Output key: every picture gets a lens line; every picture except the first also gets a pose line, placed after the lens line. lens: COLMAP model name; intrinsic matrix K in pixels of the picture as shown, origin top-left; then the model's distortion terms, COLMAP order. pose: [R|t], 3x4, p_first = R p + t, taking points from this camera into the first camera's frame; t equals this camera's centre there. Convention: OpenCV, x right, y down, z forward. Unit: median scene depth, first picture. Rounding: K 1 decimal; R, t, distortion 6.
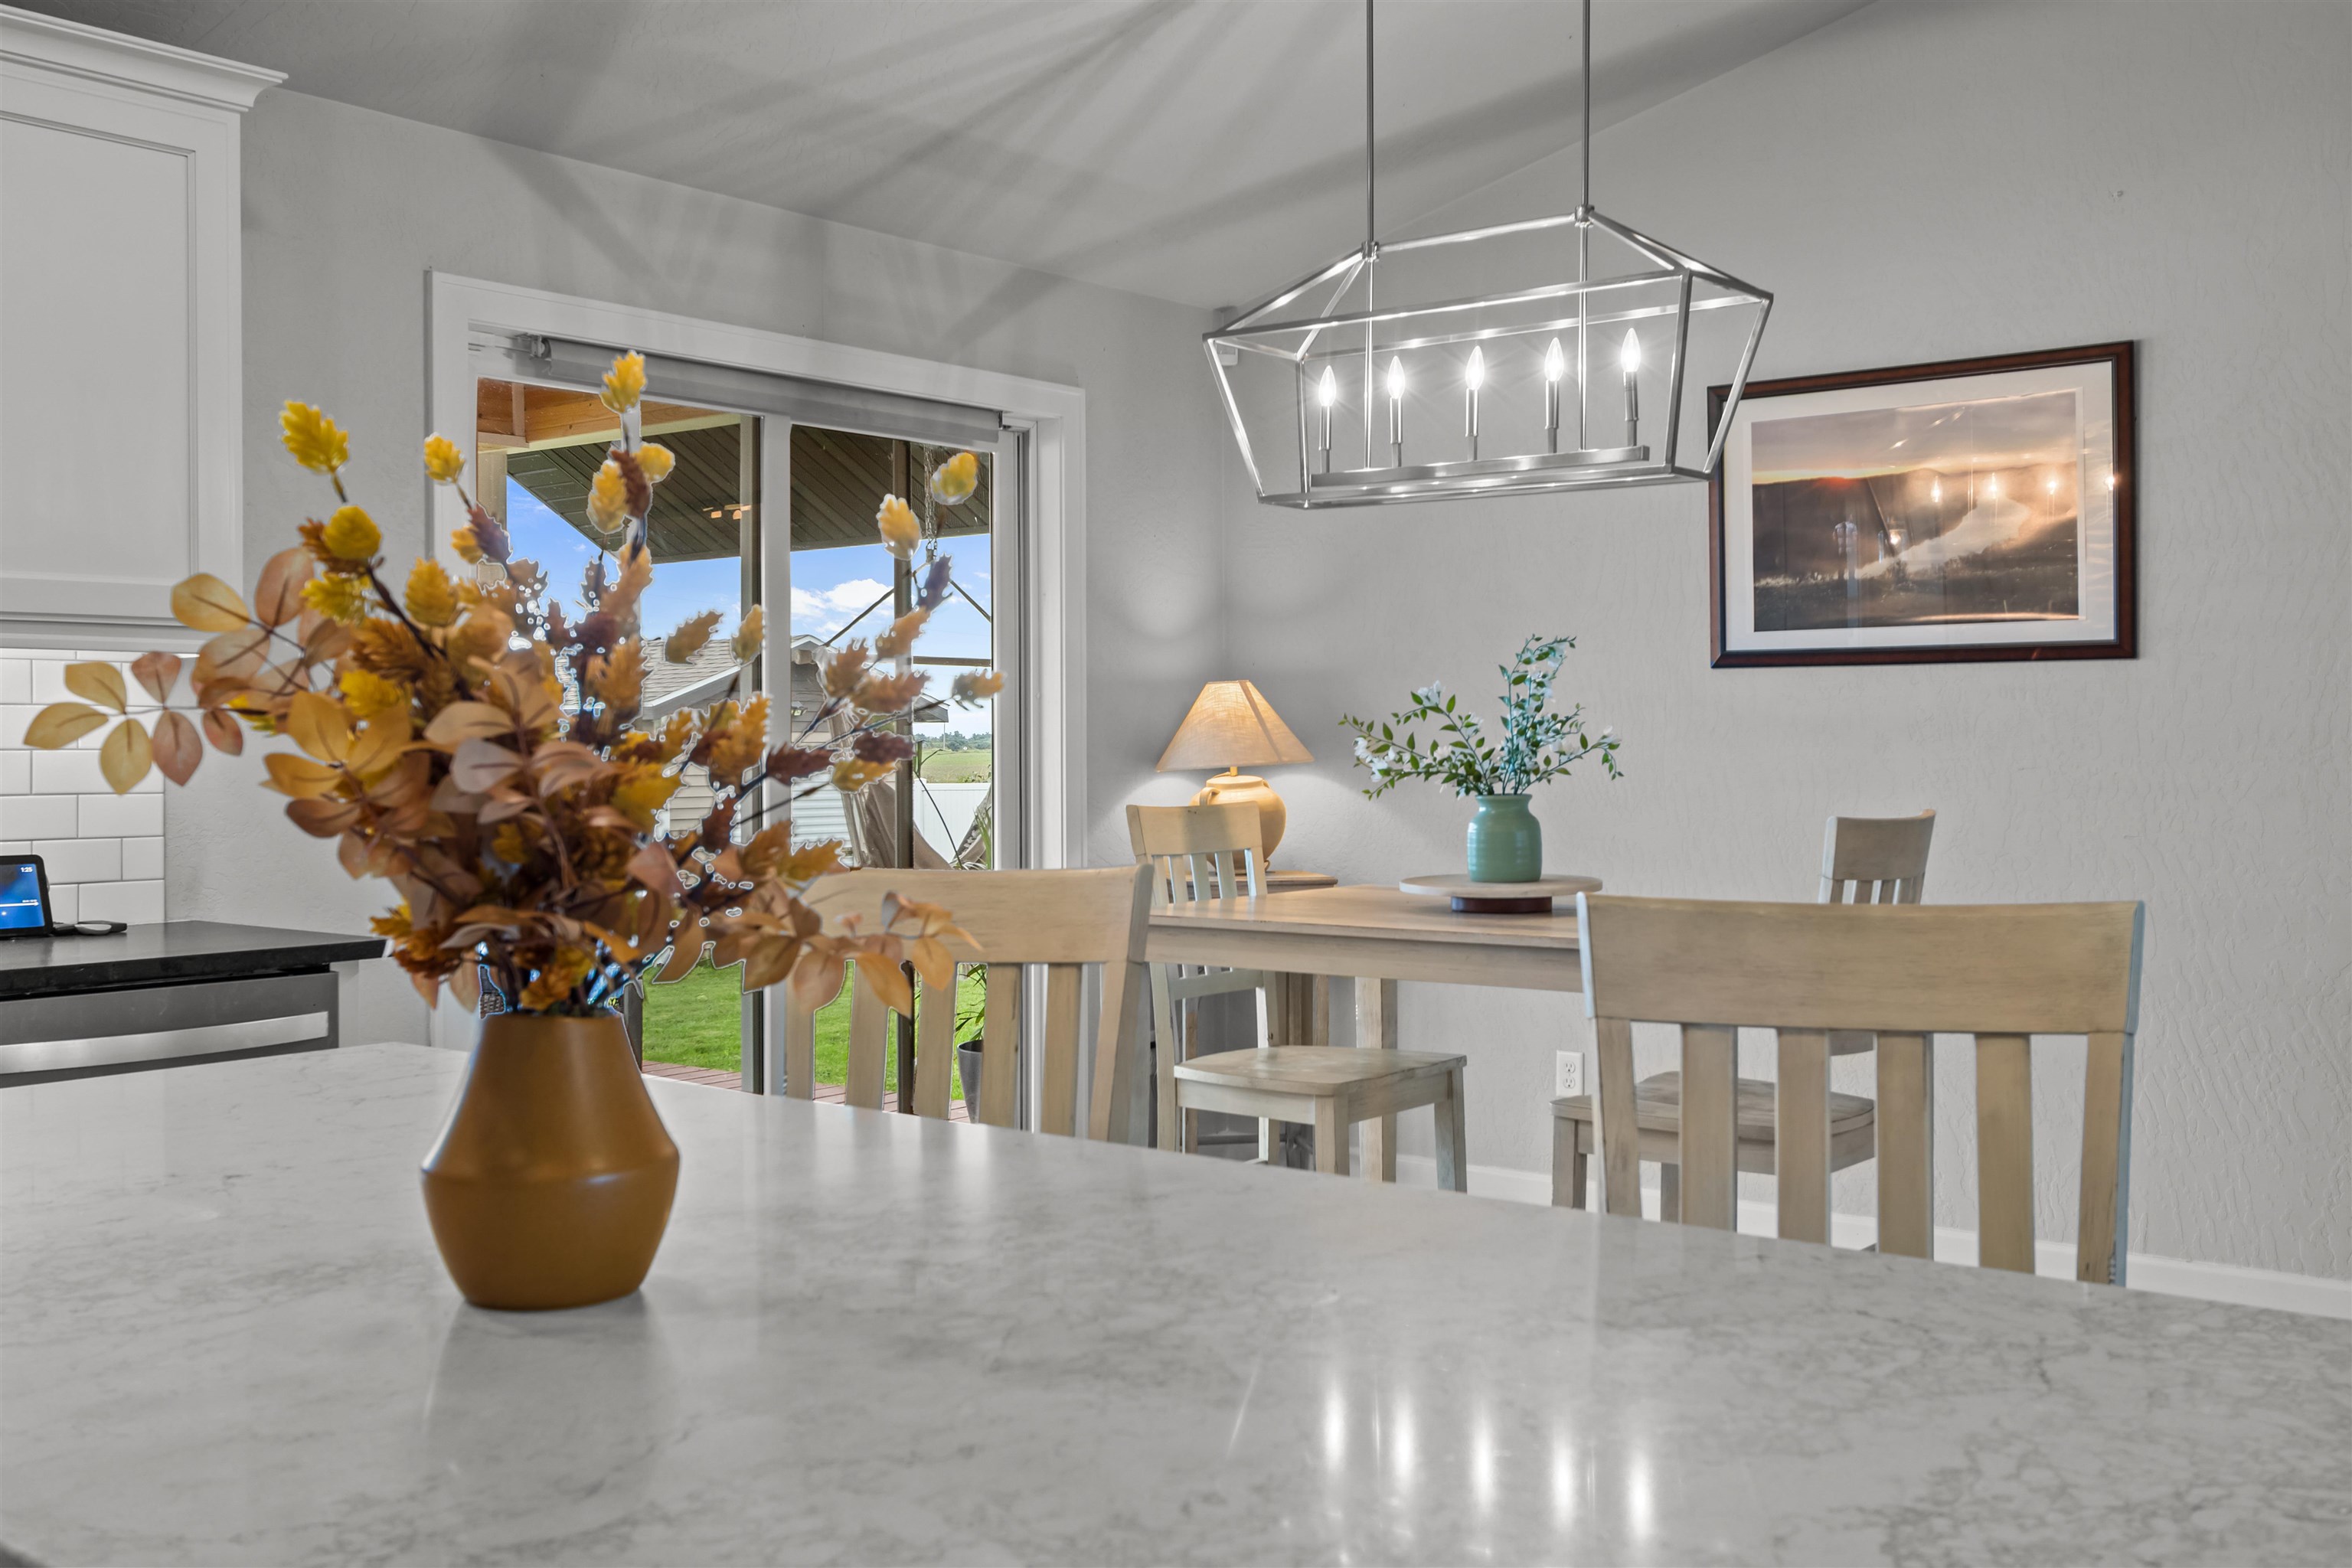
lens RADIAL K [[2291.7, 0, 1210.8], [0, 2291.7, 763.0], [0, 0, 1]] dist [0.039261, 0.000000]
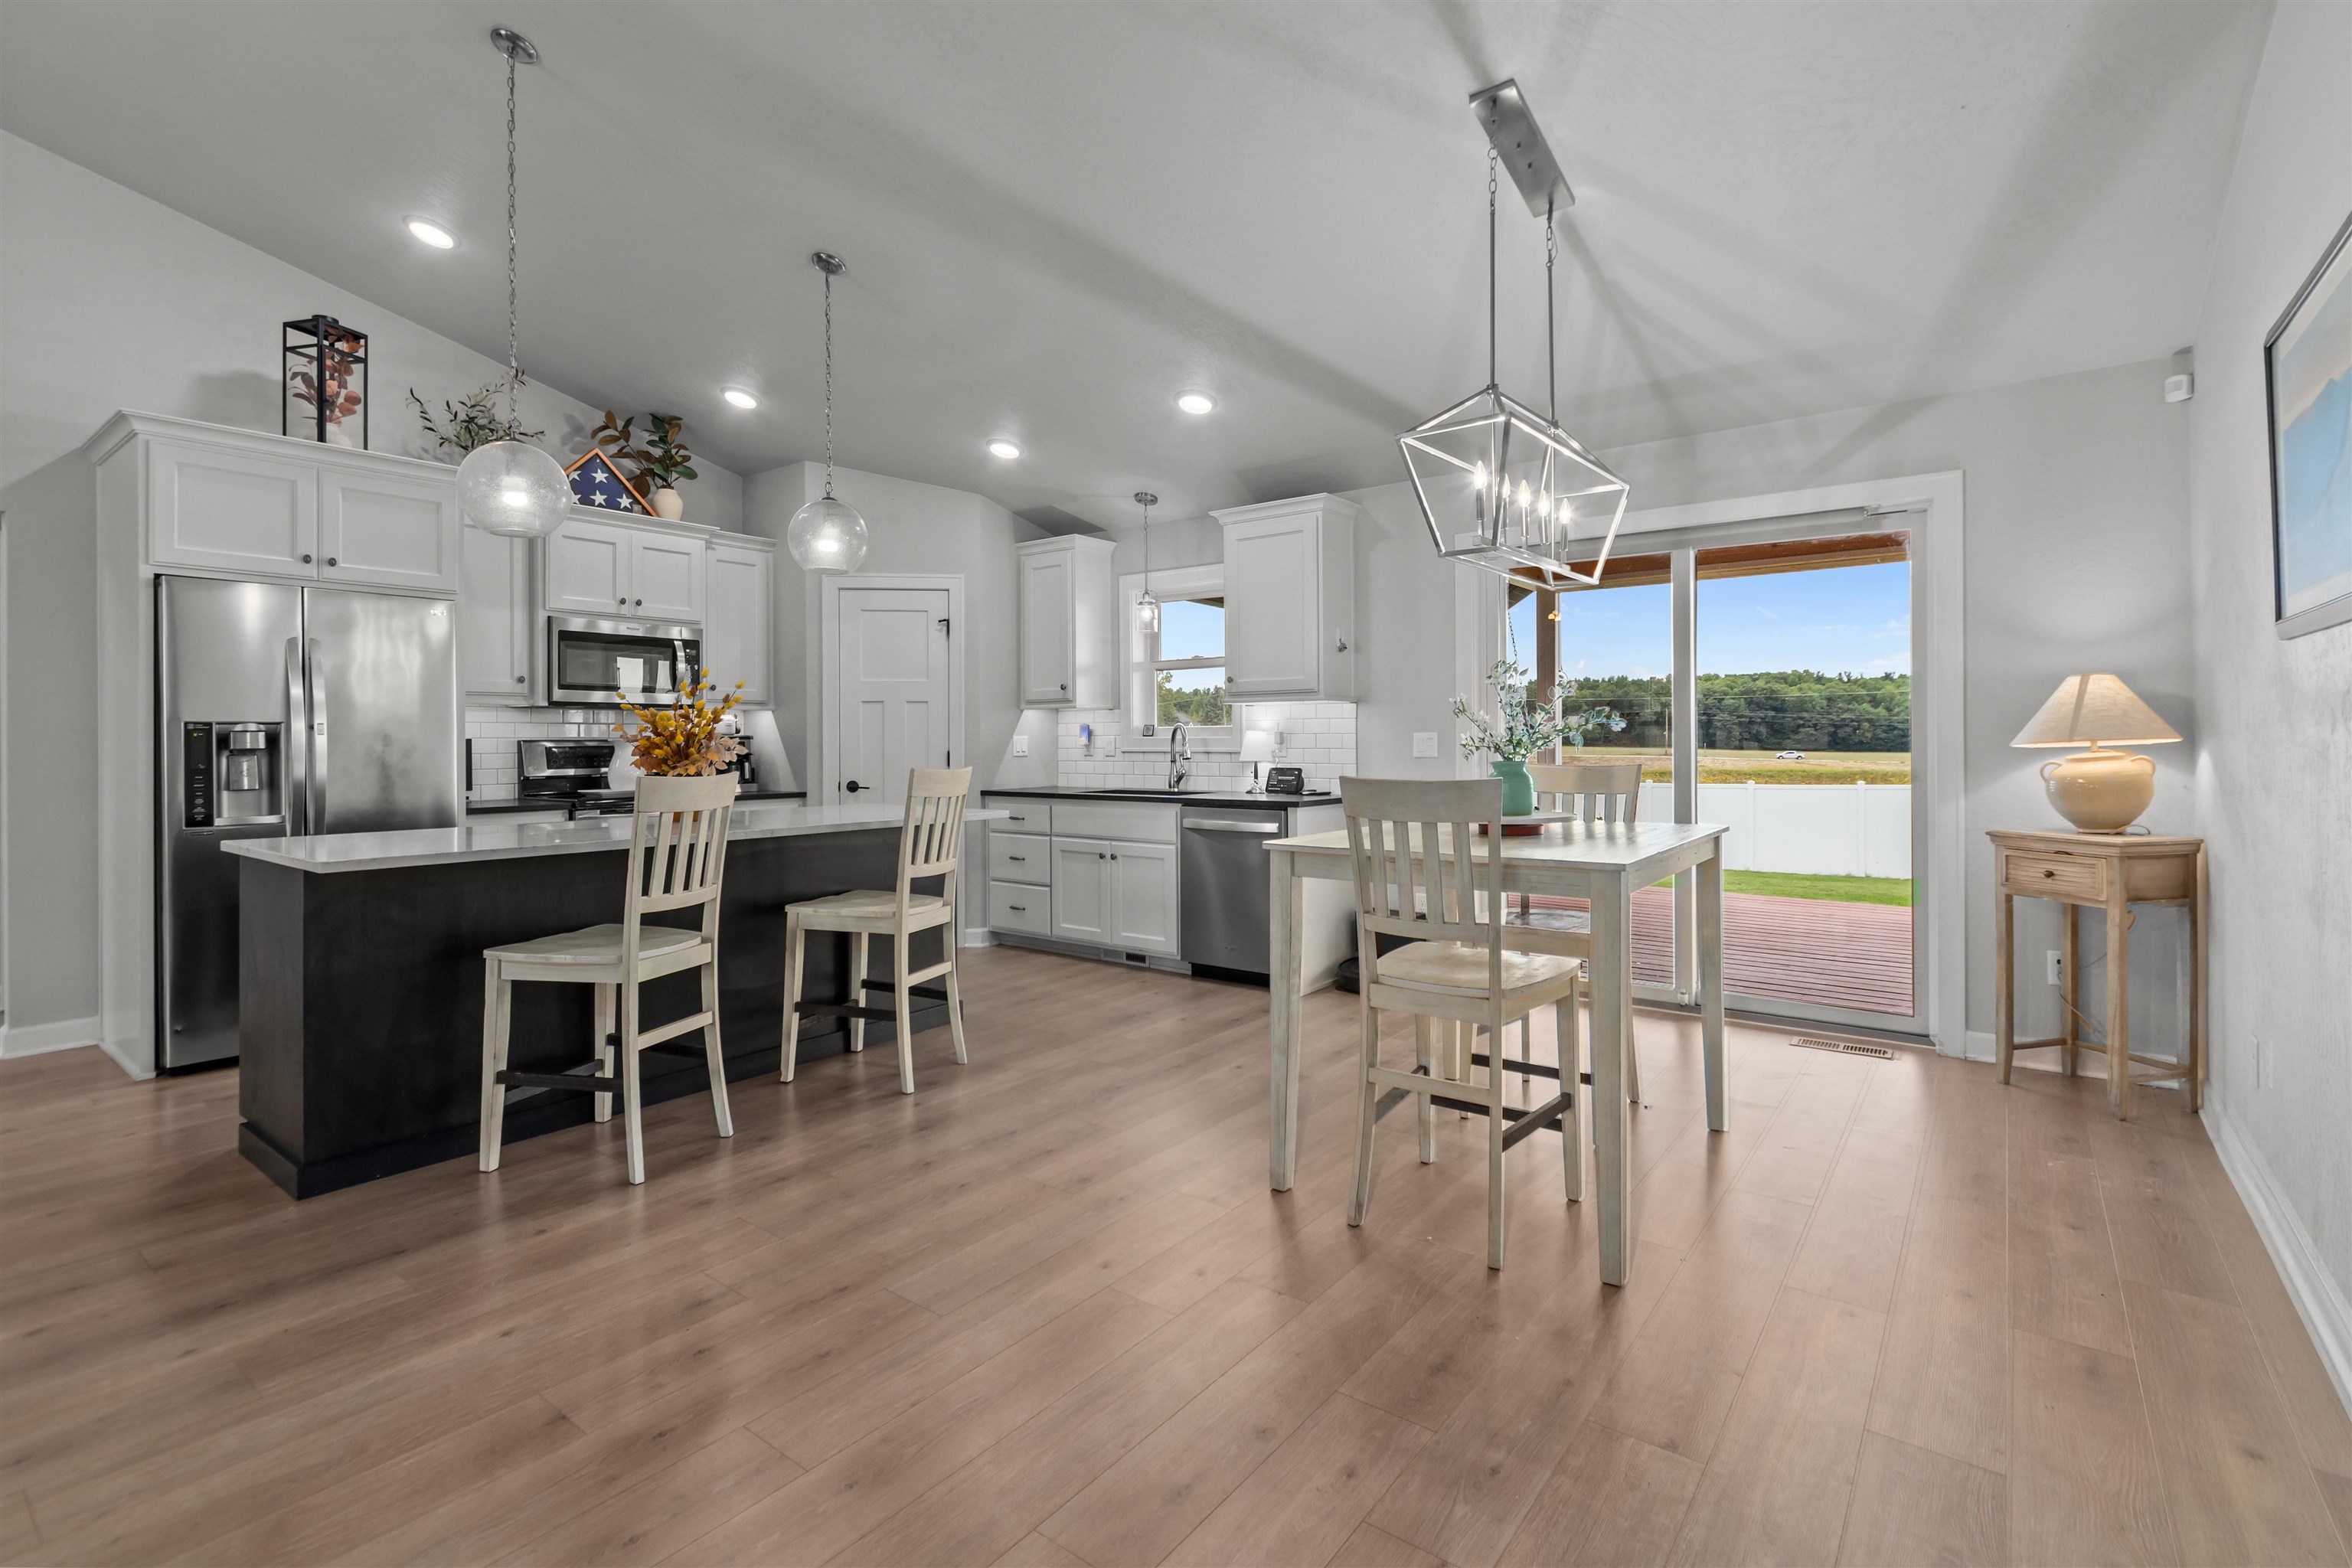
lens RADIAL K [[1120.2, 0, 1176.2], [0, 1120.2, 738.8], [0, 0, 1]] dist [0.017717, -0.001932]
pose [[0.012605, 0.003028, -0.999916, 0.753107], [-0.003611, 0.999989, 0.002982, -0.001767], [0.999914, 0.003573, 0.012616, 0.633037]]
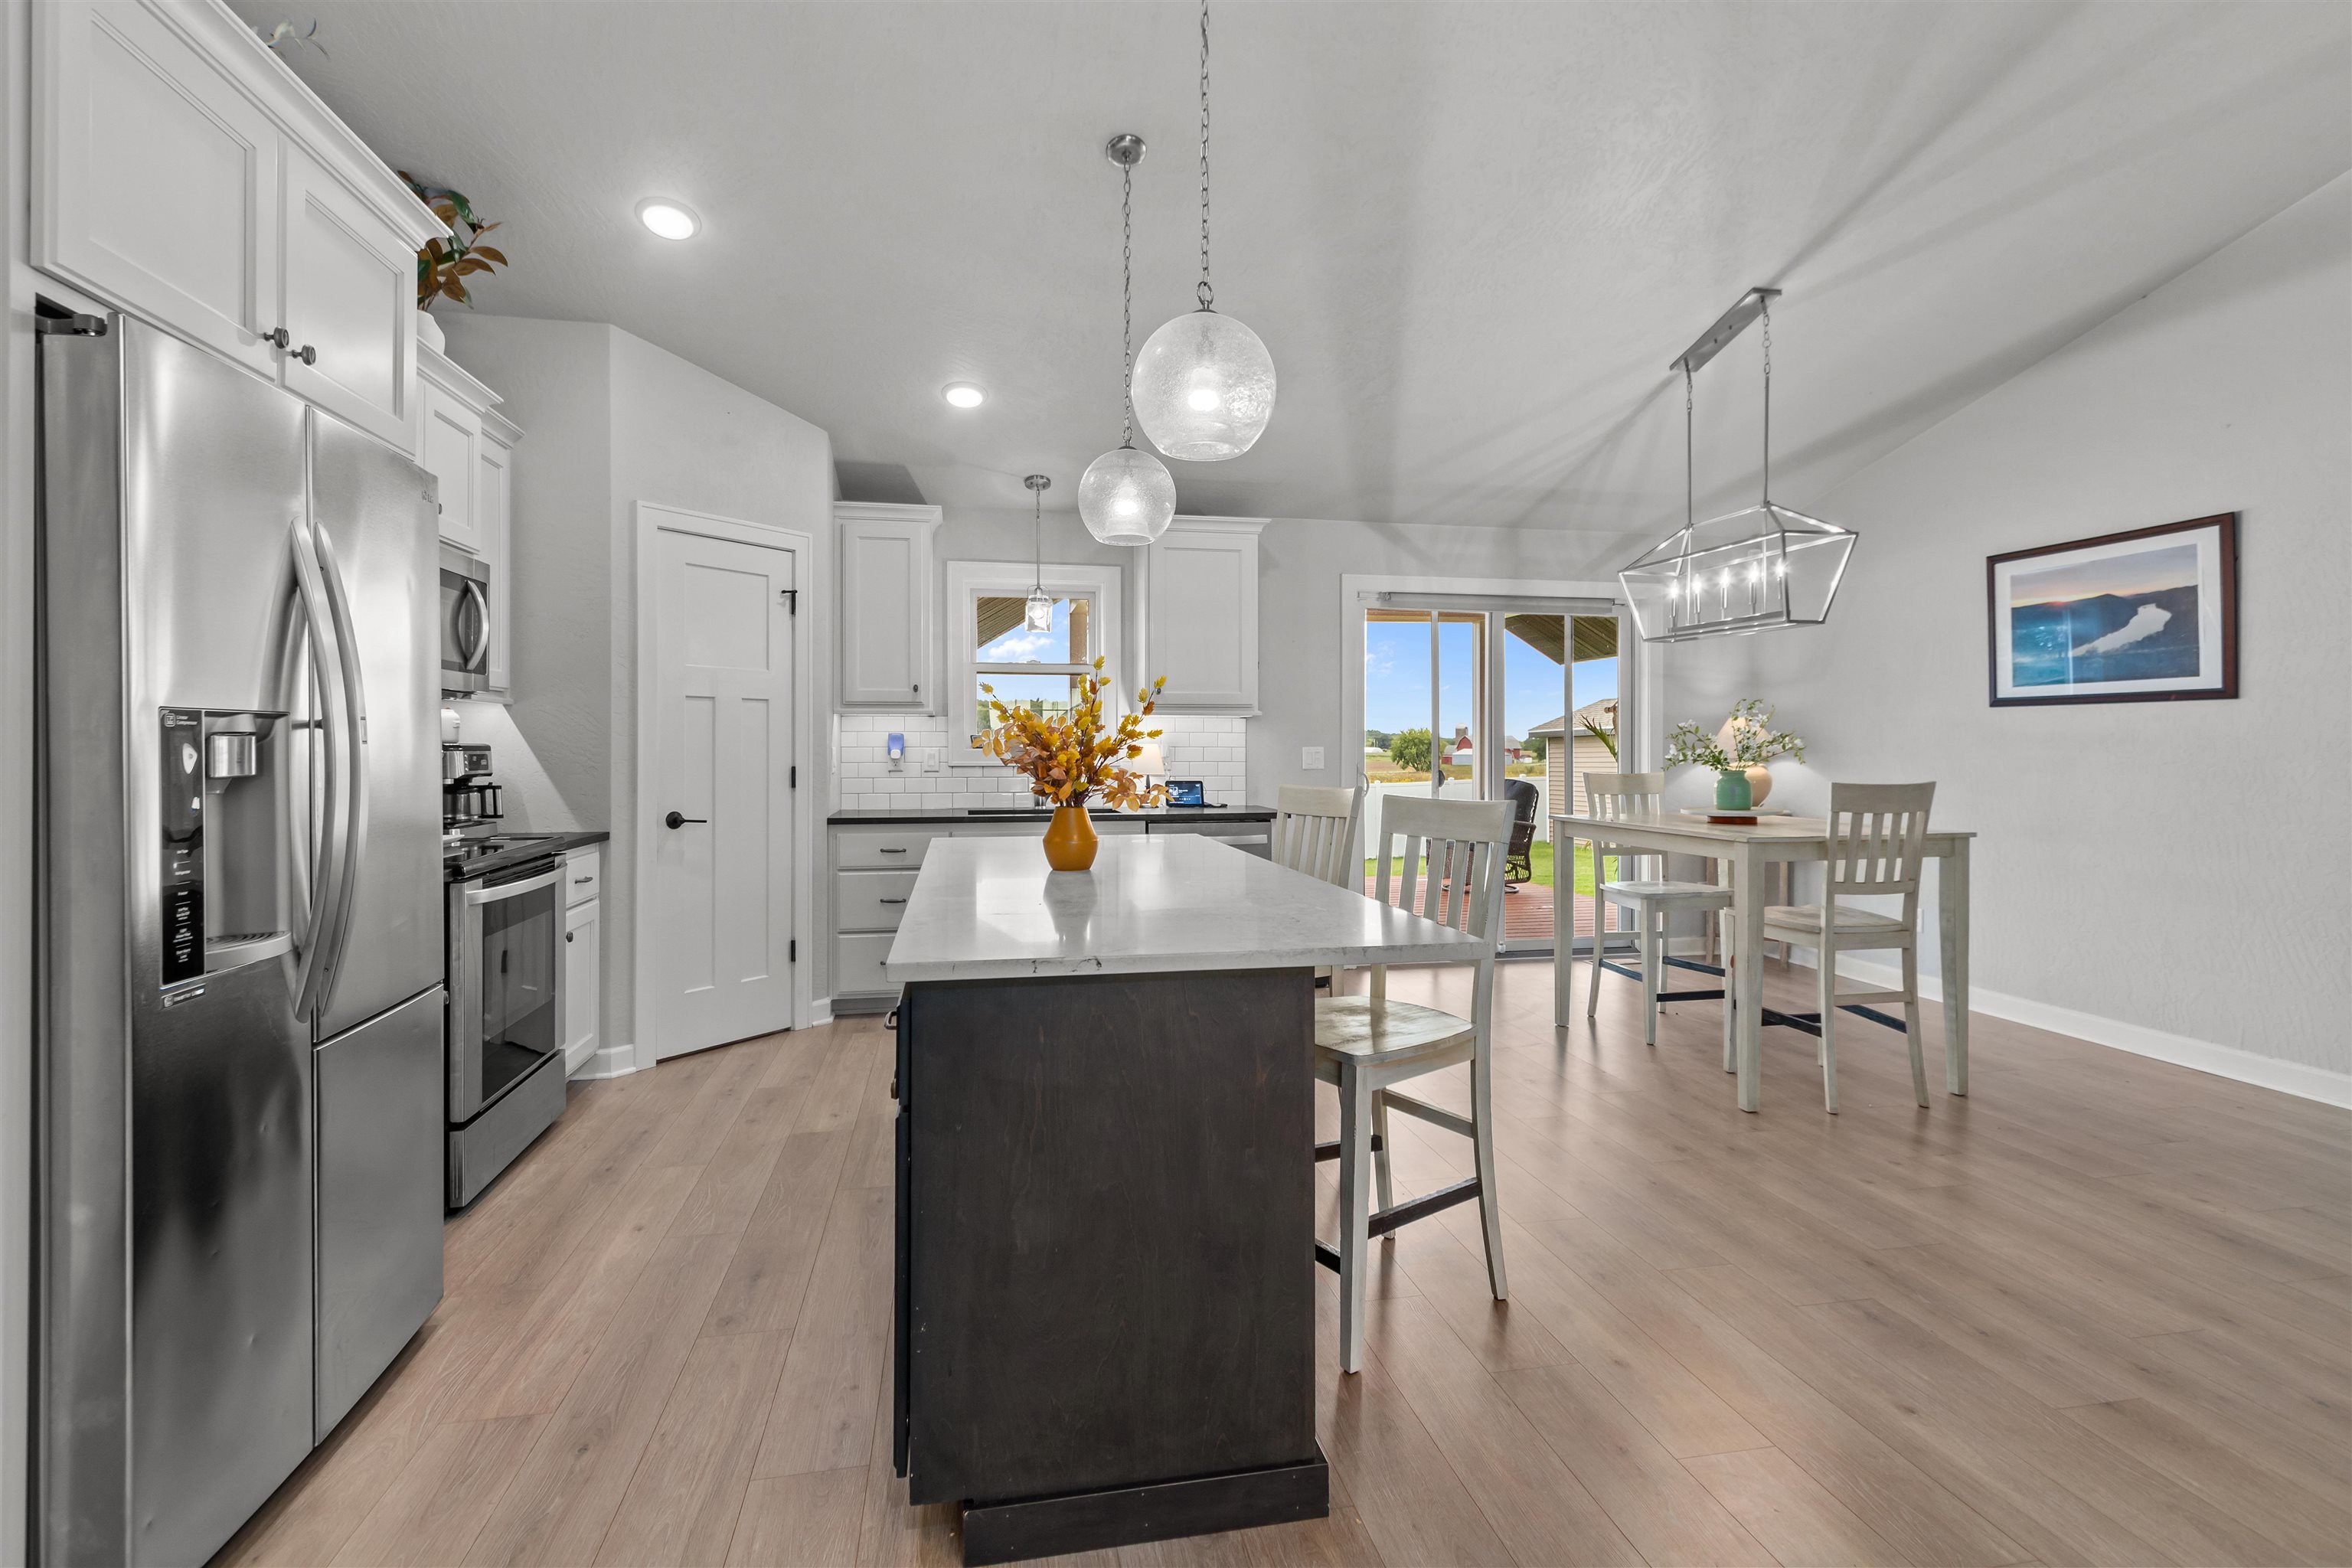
lens RADIAL K [[1120.2, 0, 1181.3], [0, 1120.2, 749.1], [0, 0, 1]] dist [0.017717, -0.001932]
pose [[0.768066, 0.005432, -0.640348, 0.339185], [-0.008848, 0.999959, -0.002130, 0.000554], [0.640310, 0.007302, 0.768082, -0.137055]]
